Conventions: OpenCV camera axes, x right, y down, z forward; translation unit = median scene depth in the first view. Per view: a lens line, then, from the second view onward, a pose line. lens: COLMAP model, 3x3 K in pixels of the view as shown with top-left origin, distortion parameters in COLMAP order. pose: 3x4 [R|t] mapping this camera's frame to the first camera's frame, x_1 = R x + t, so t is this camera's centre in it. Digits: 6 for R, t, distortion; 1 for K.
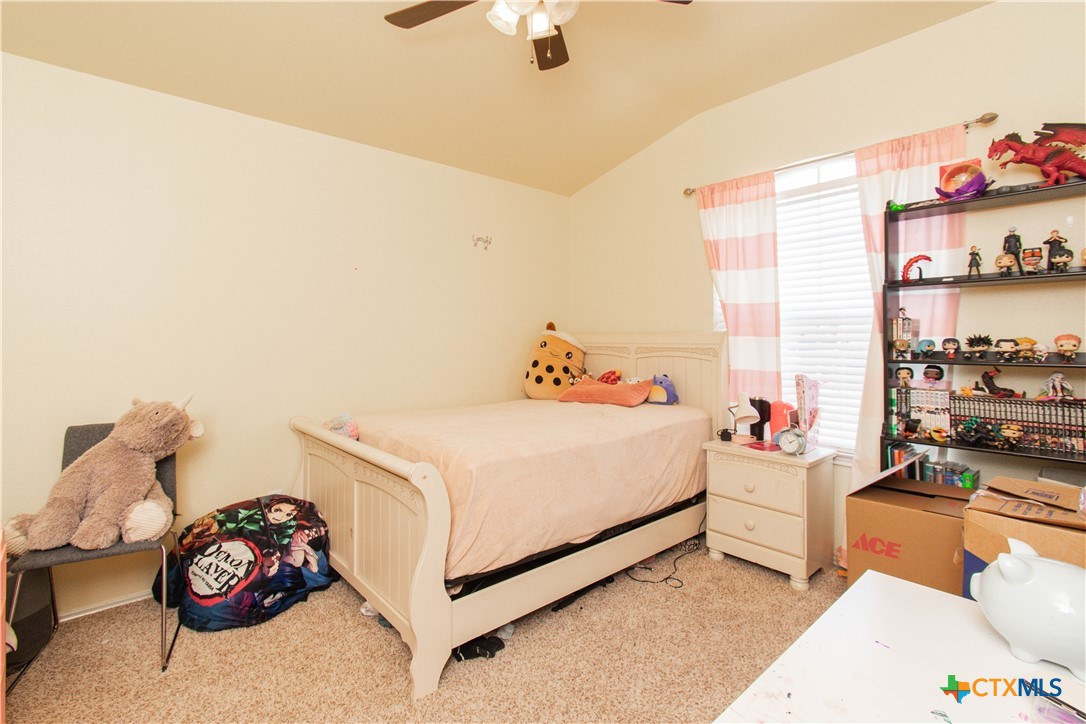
lens RADIAL K [[502.1, 0, 543.8], [0, 502.1, 331.8], [0, 0, 1]] dist [0.000760, 0.000211]
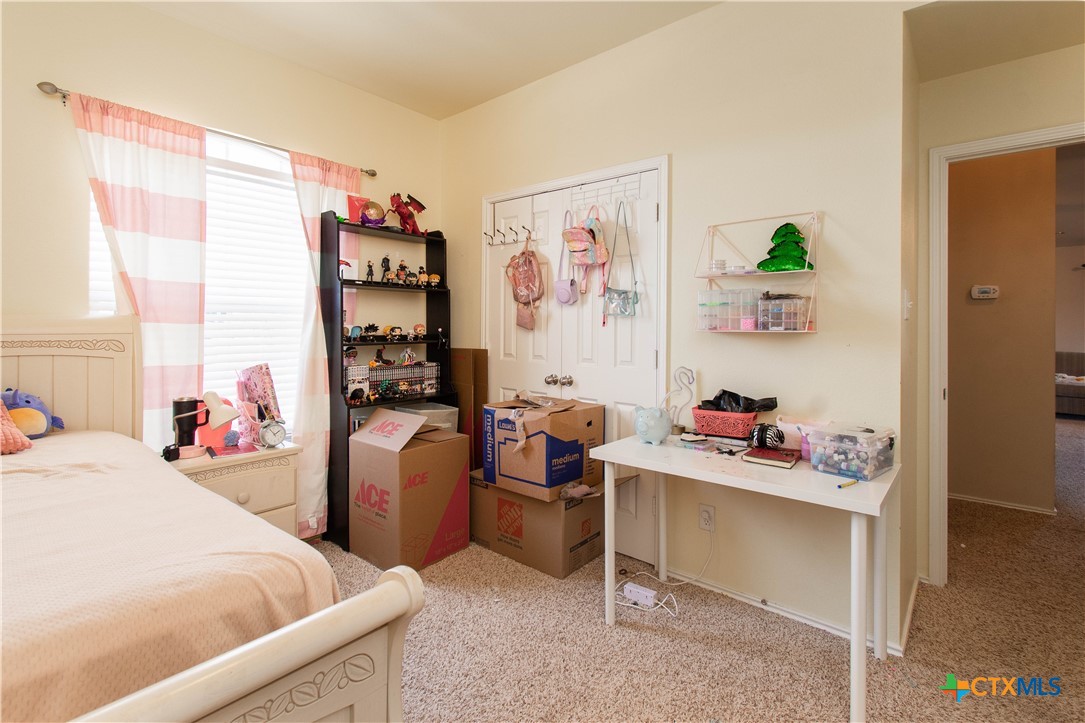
lens RADIAL K [[501.7, 0, 543.3], [0, 501.7, 331.4], [0, 0, 1]] dist [0.000760, 0.000211]
pose [[-0.142125, -0.008483, 0.989812, -0.595967], [-0.010373, 0.999921, 0.007080, 0.012048], [-0.989794, -0.009261, -0.142201, 0.706649]]
